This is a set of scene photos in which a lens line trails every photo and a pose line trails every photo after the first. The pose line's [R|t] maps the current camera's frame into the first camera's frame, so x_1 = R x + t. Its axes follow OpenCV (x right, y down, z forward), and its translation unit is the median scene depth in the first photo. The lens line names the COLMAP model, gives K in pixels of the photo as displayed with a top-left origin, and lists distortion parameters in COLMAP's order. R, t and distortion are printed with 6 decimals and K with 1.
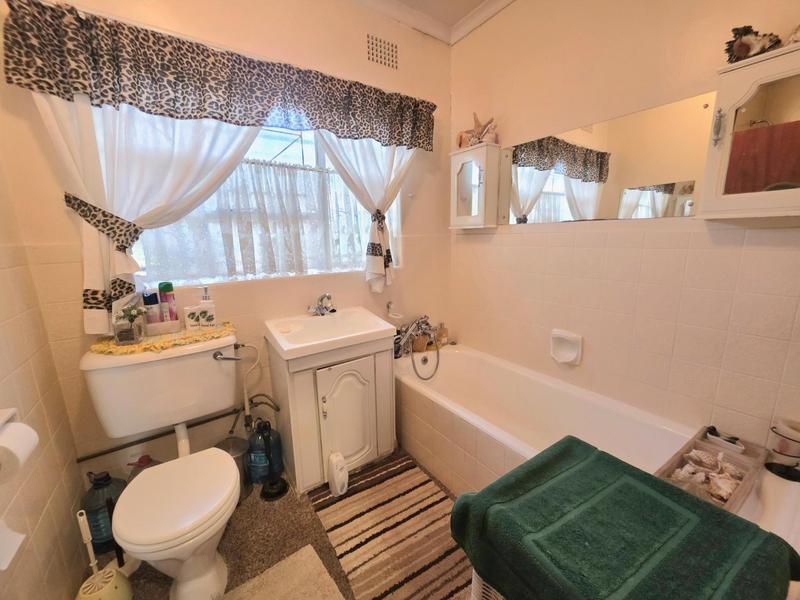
lens RADIAL K [[321.8, 0, 401.5], [0, 321.8, 298.7], [0, 0, 1]] dist [-0.001508, 0.000403]
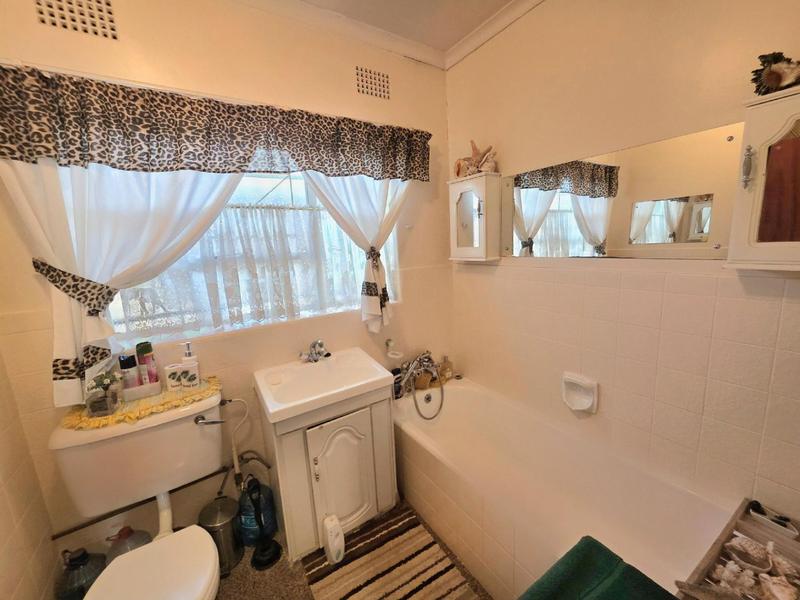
lens RADIAL K [[321.5, 0, 400.2], [0, 321.5, 296.4], [0, 0, 1]] dist [-0.000663, 0.000132]
pose [[0.999112, -0.026835, -0.032475, 0.043803], [0.026056, 0.999368, -0.024163, -0.128106], [0.033103, 0.023295, 0.999180, 0.074021]]
